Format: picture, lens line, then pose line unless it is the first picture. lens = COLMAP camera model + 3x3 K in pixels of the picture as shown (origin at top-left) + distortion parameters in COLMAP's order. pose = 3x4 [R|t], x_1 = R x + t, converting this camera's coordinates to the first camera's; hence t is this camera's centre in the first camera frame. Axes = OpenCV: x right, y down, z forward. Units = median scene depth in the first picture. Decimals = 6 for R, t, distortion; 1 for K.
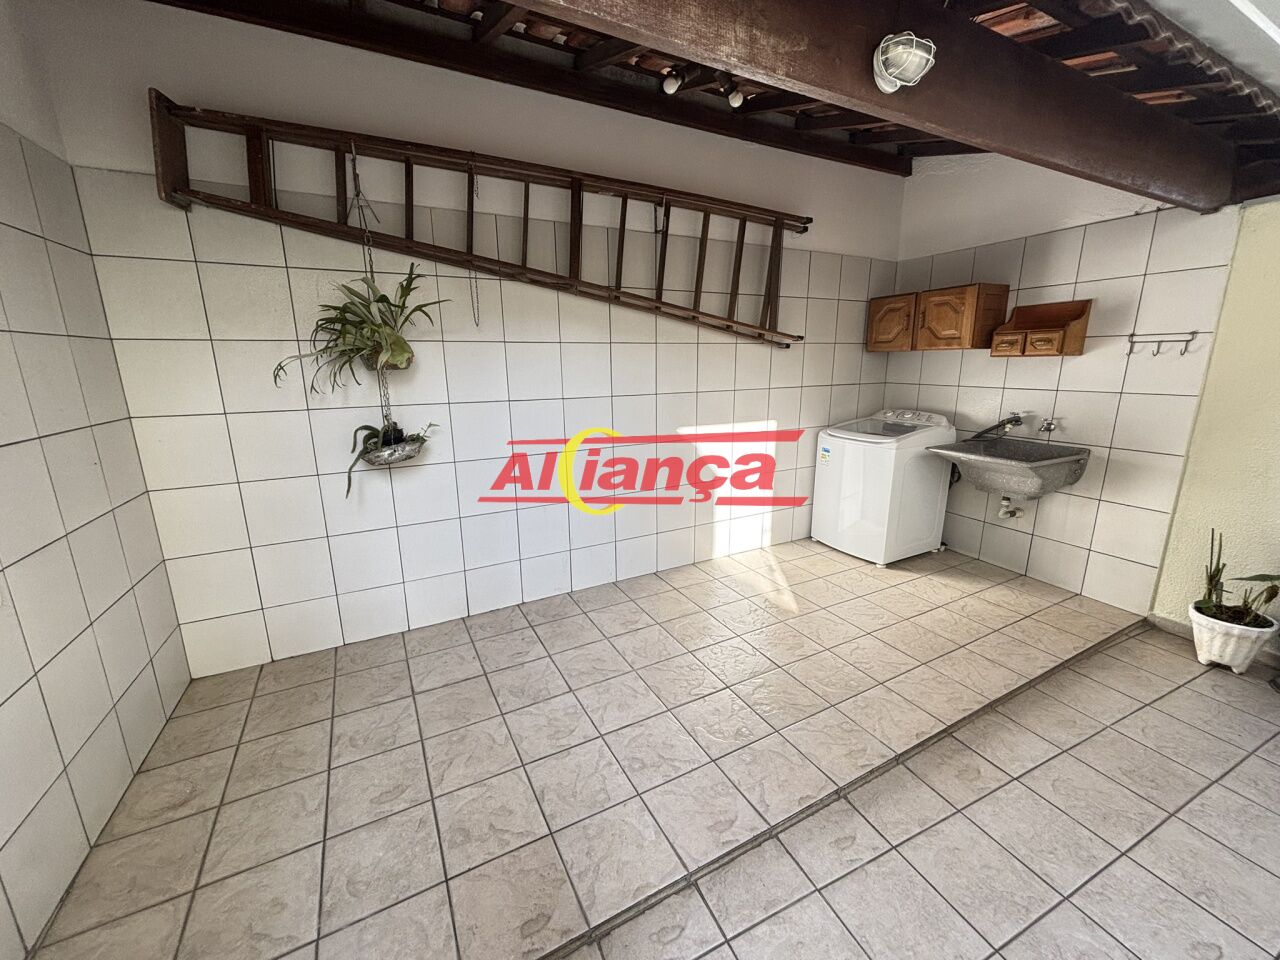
lens RADIAL K [[516.2, 0, 640.0], [0, 516.2, 480.0], [0, 0, 1]] dist [0.000123, 0.000187]
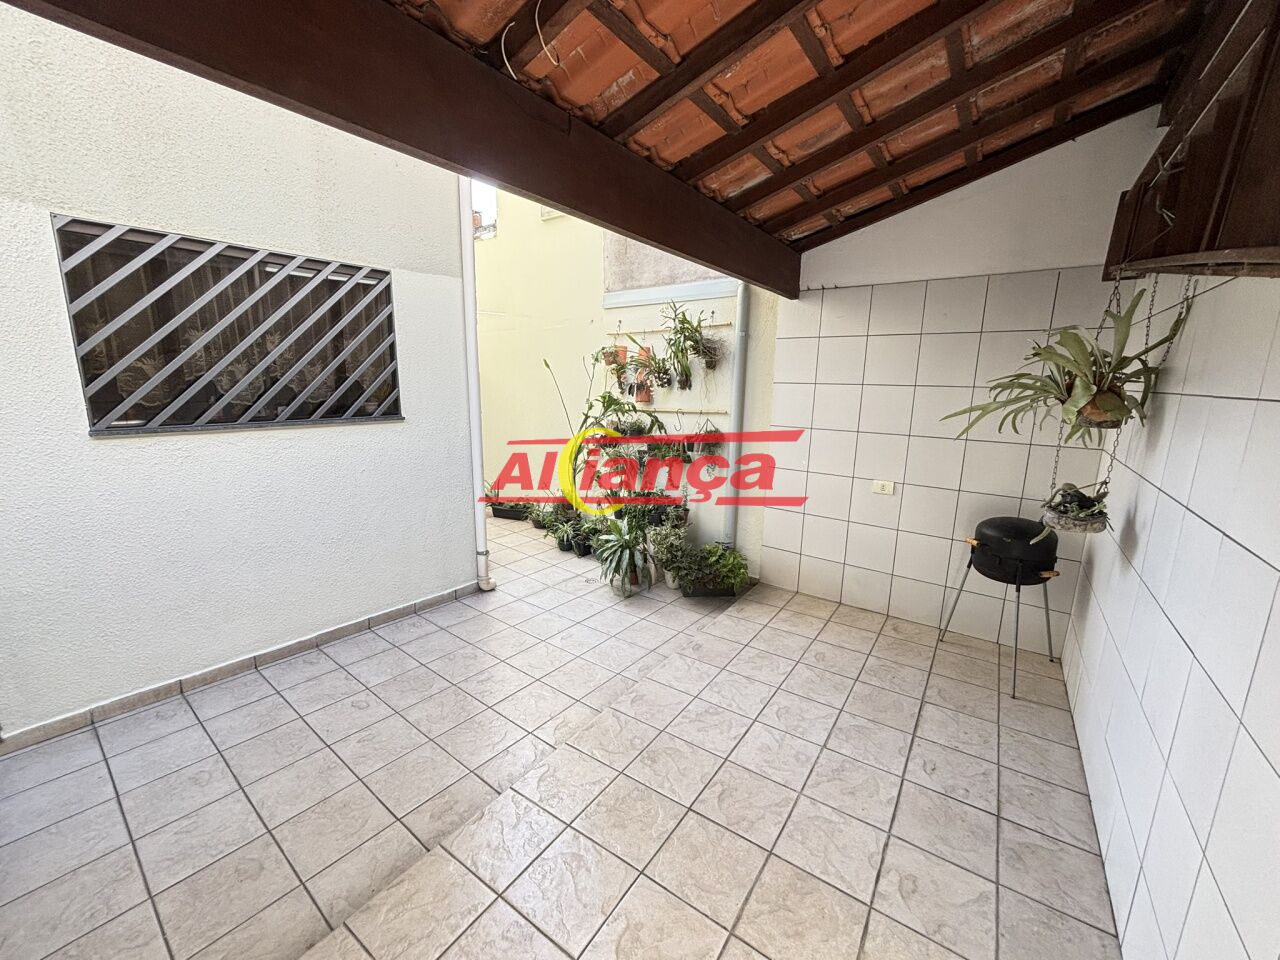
lens RADIAL K [[512.2, 0, 640.0], [0, 512.2, 480.0], [0, 0, 1]] dist [-0.000134, 0.000131]
pose [[-0.894983, 0.081481, -0.438596, 0.424819], [-0.111921, 0.910720, 0.397571, -0.299642], [0.431833, 0.404908, -0.805959, 1.076142]]
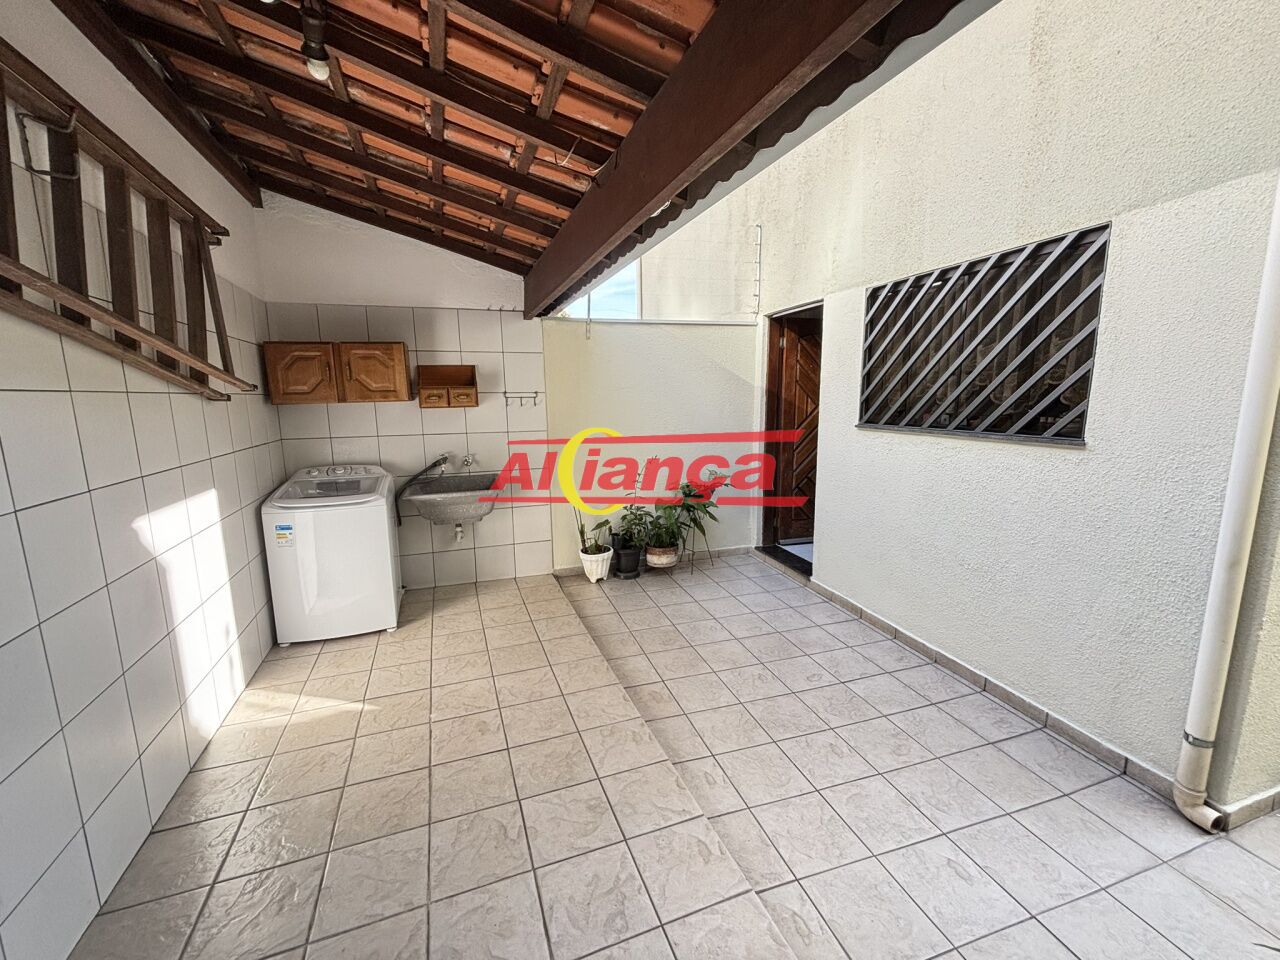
lens RADIAL K [[516.2, 0, 640.0], [0, 516.2, 480.0], [0, 0, 1]] dist [0.000123, 0.000187]
pose [[0.121194, -0.156158, 0.980269, -0.418820], [0.239236, 0.963032, 0.123834, -0.121190], [-0.963368, 0.219508, 0.154072, 0.430507]]
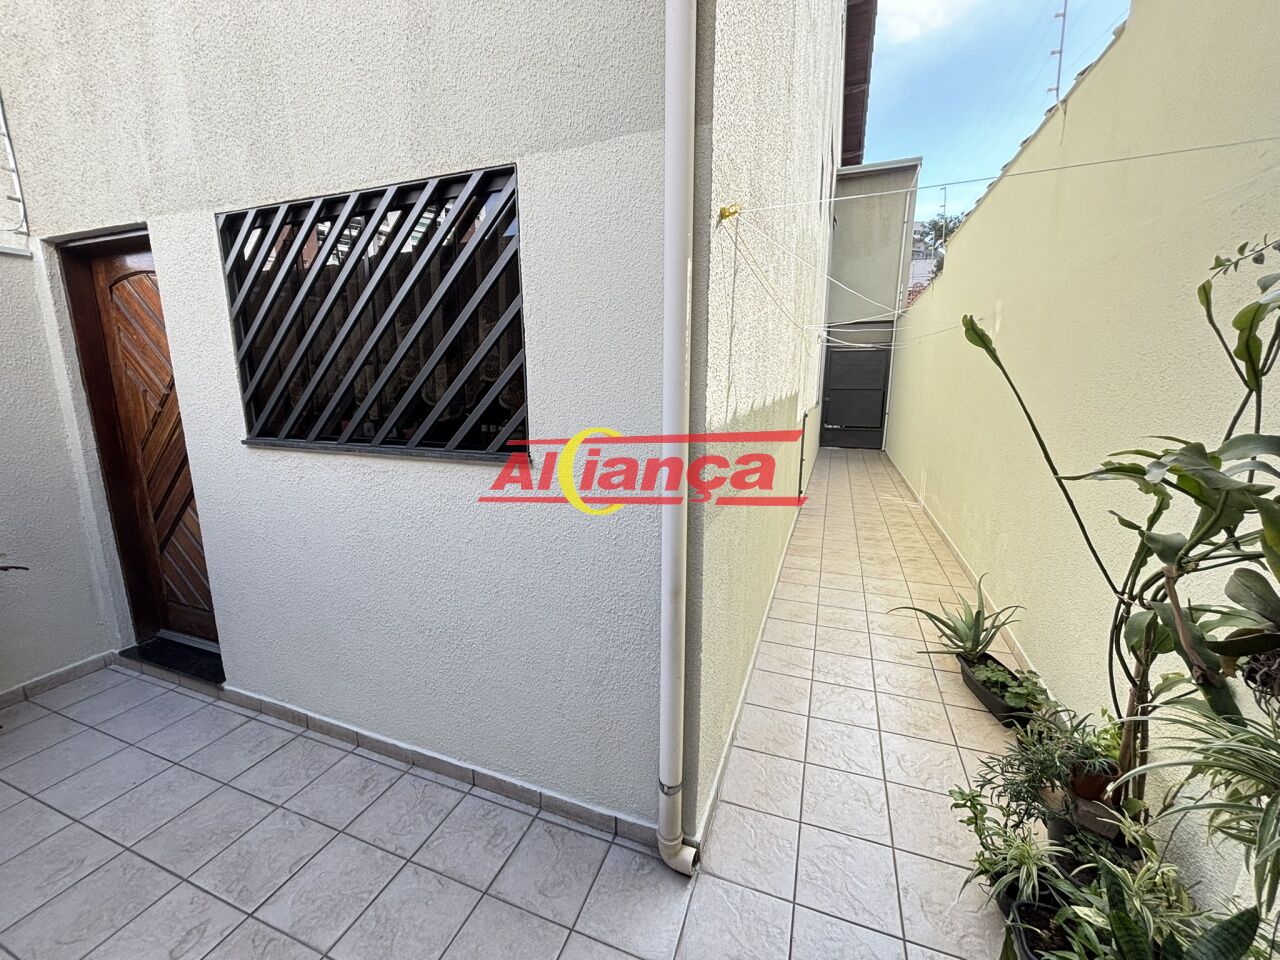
lens RADIAL K [[521.7, 0, 646.5], [0, 521.7, 477.1], [0, 0, 1]] dist [-0.009127, -0.000374]
pose [[-0.704299, -0.128999, 0.698084, -0.105008], [0.164742, 0.926807, 0.337474, -0.083318], [-0.690523, 0.352687, -0.631498, 0.201248]]
